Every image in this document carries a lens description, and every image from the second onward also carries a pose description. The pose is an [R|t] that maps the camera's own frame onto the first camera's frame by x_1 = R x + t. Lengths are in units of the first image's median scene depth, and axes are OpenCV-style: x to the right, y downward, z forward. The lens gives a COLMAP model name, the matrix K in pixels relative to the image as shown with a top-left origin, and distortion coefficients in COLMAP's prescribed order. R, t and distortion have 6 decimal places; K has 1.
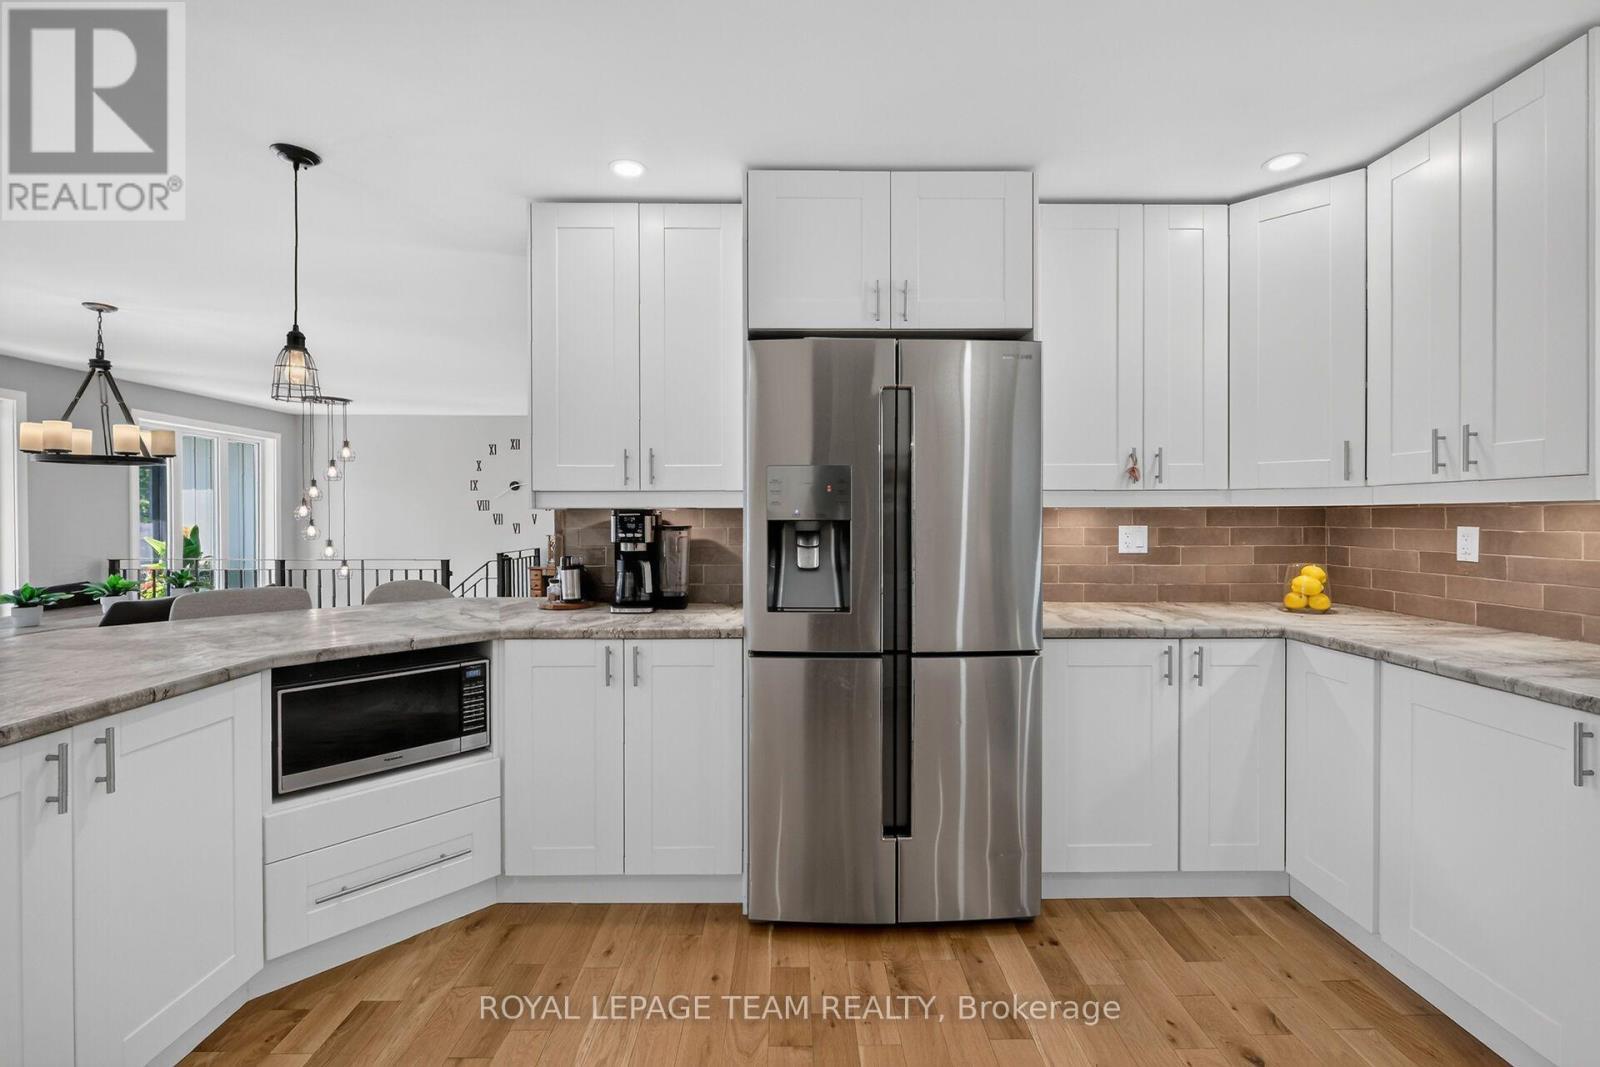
lens RADIAL K [[696.9, 0, 804.6], [0, 696.9, 517.9], [0, 0, 1]] dist [-0.006062, 0.000131]
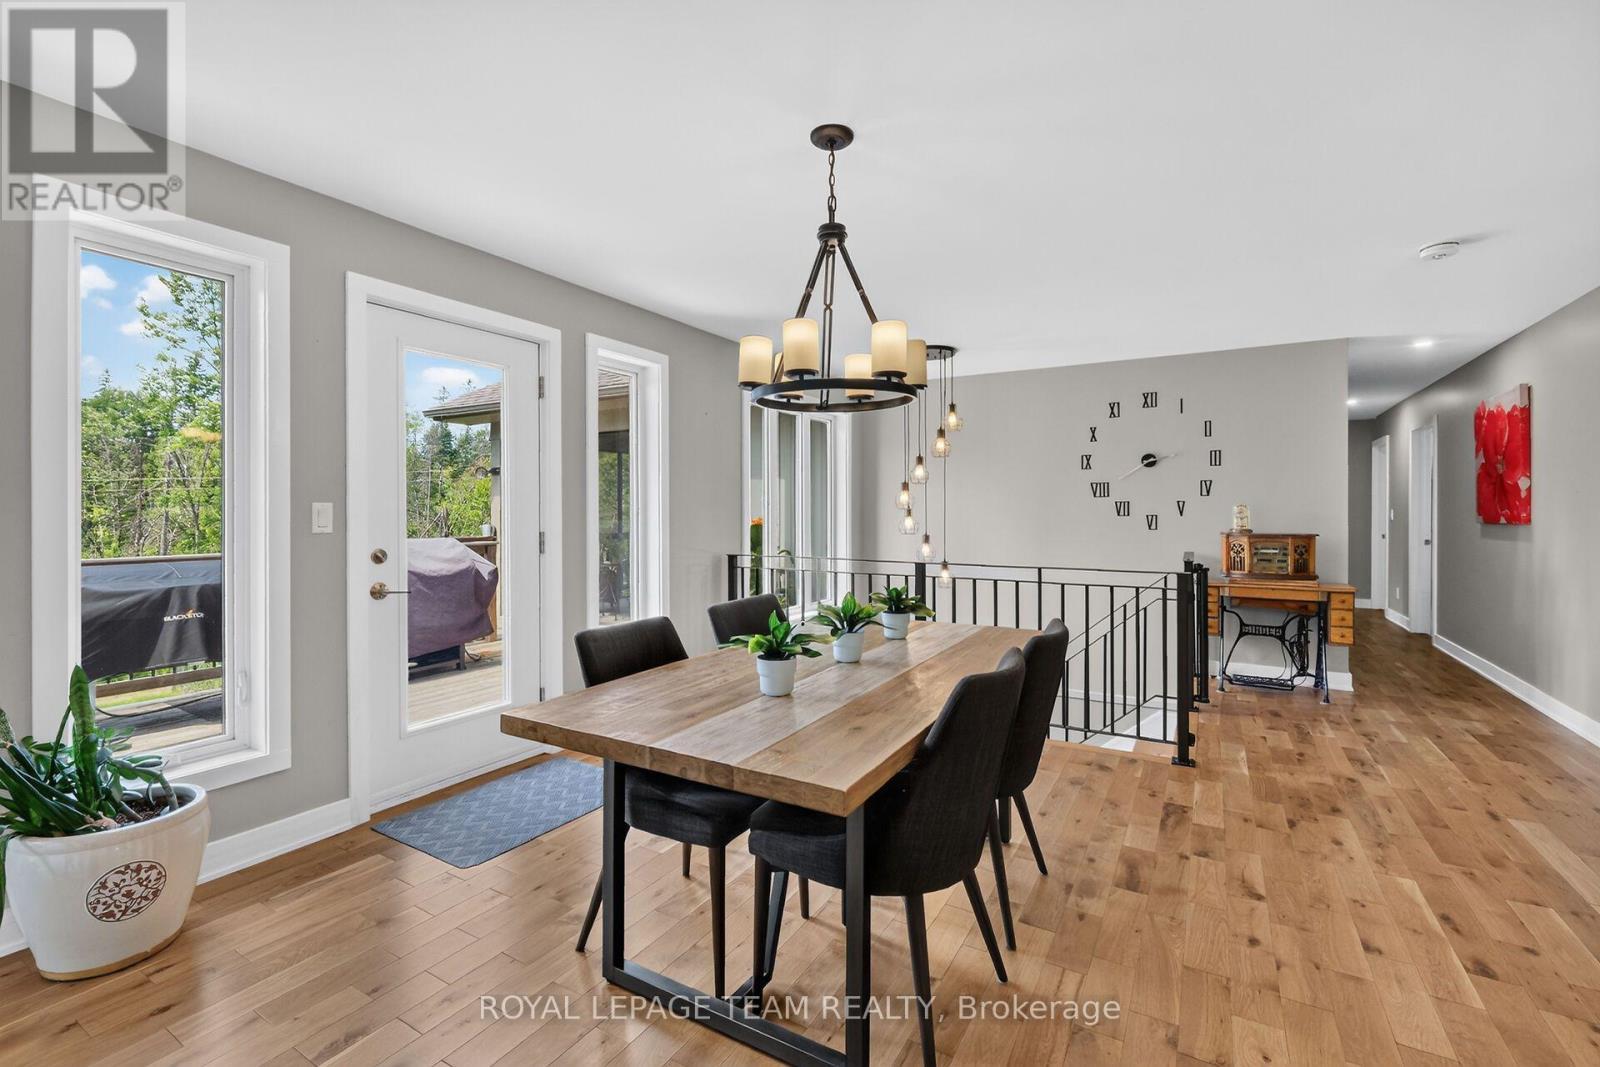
lens RADIAL K [[696.9, 0, 790.8], [0, 696.9, 509.8], [0, 0, 1]] dist [-0.006062, 0.000131]
pose [[0.845129, -0.002436, -0.534557, -1.209564], [-0.001175, 0.999979, -0.006415, 0.026037], [0.534561, 0.006049, 0.845108, 0.801079]]
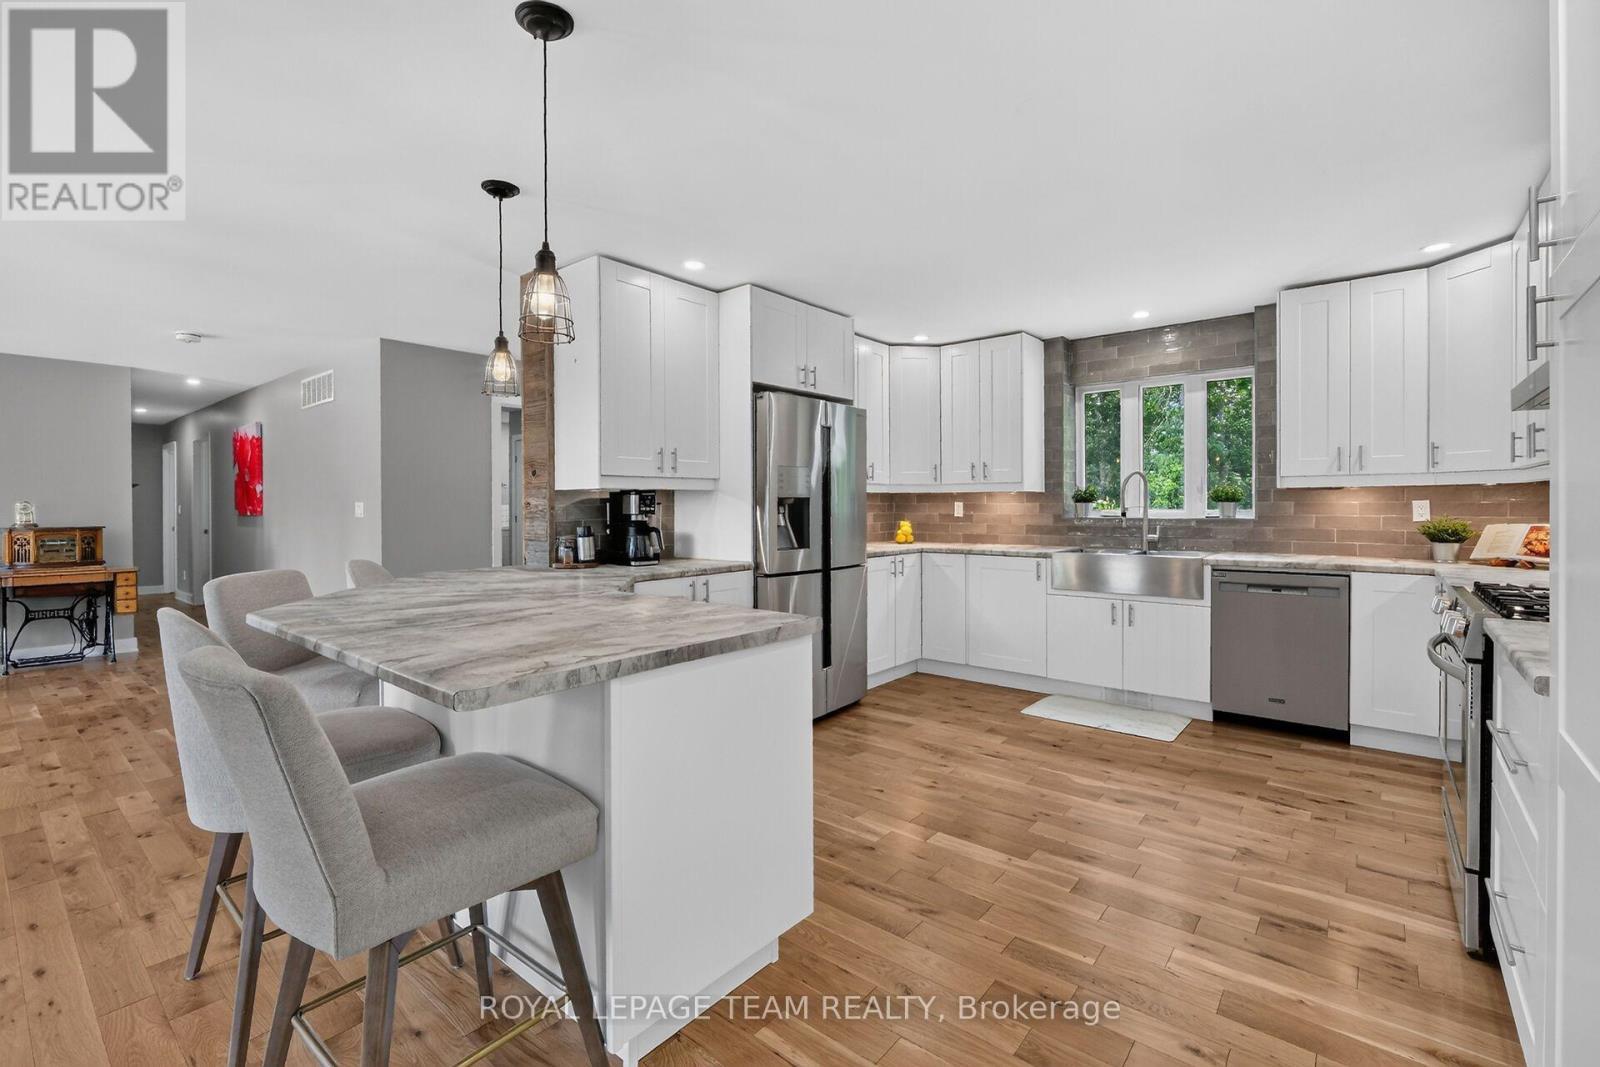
lens RADIAL K [[696.9, 0, 797.5], [0, 696.9, 513.5], [0, 0, 1]] dist [-0.006062, 0.000131]
pose [[0.651023, -0.012048, 0.758963, -1.257622], [0.005434, 0.999922, 0.011212, 0.022486], [-0.759039, -0.003175, 0.651038, -0.148564]]
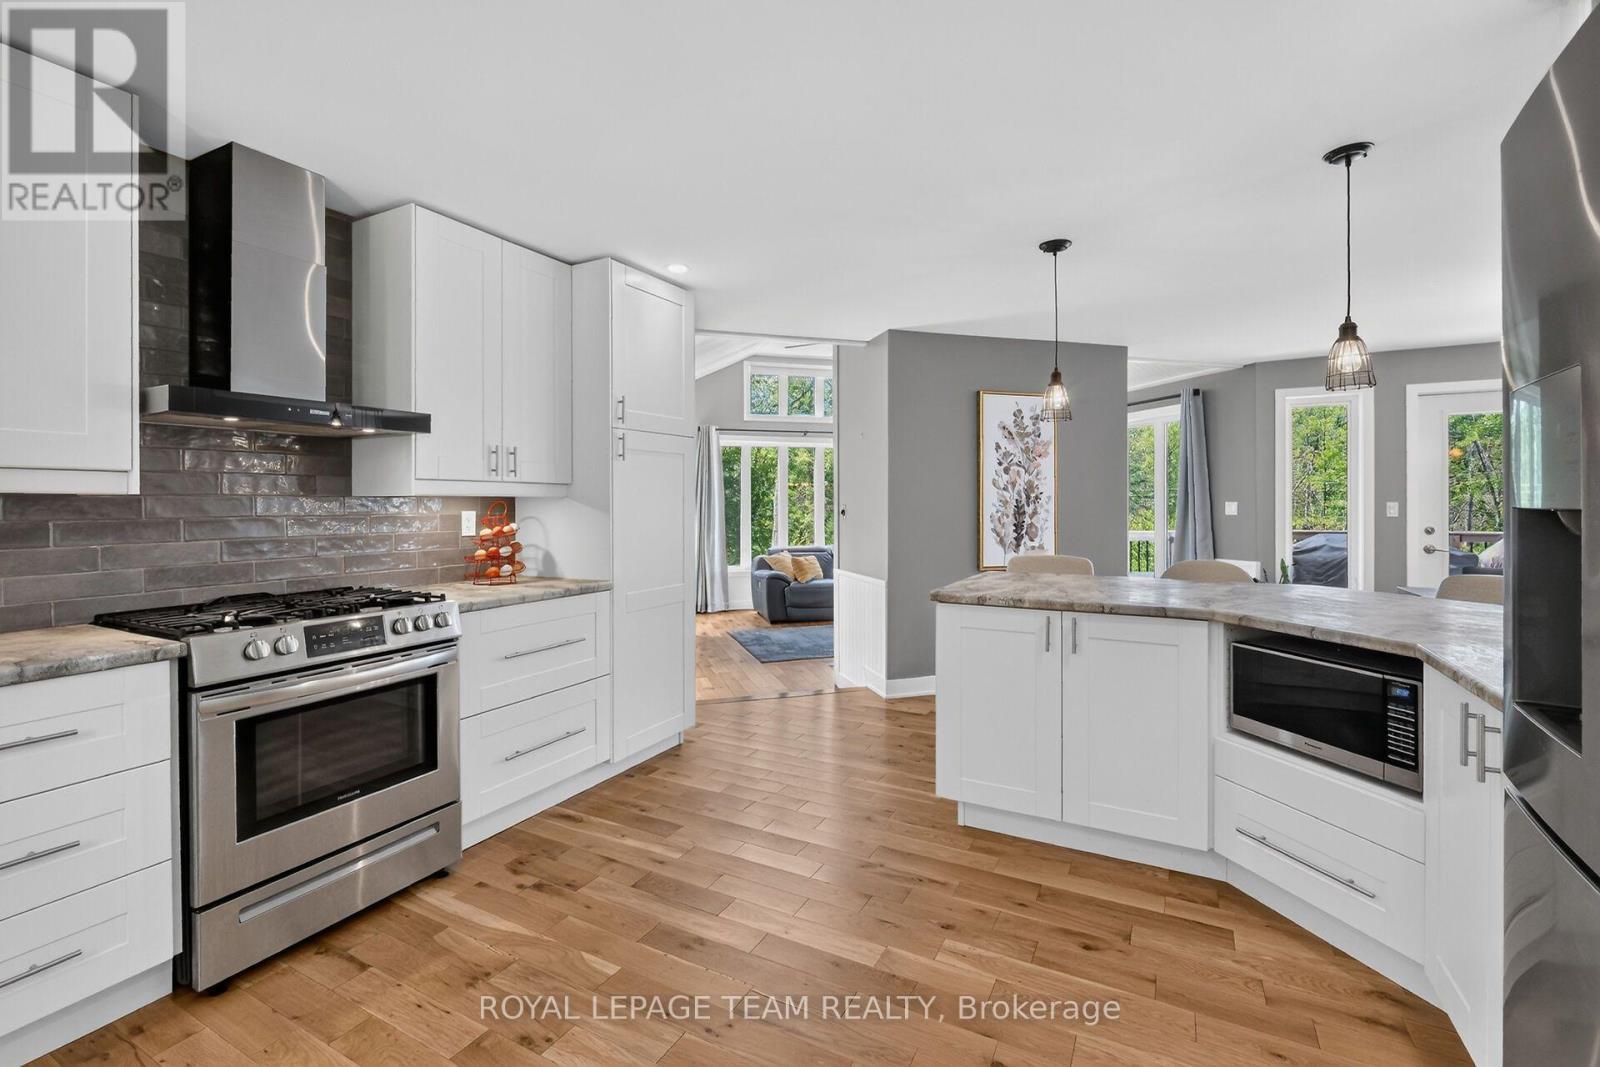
lens RADIAL K [[696.9, 0, 769.1], [0, 696.9, 497.2], [0, 0, 1]] dist [-0.006062, 0.000131]
pose [[-0.518467, -0.003472, -0.855091, 0.589558], [0.002602, 0.999981, -0.005638, -0.002689], [0.855094, -0.005148, -0.518448, 0.773511]]
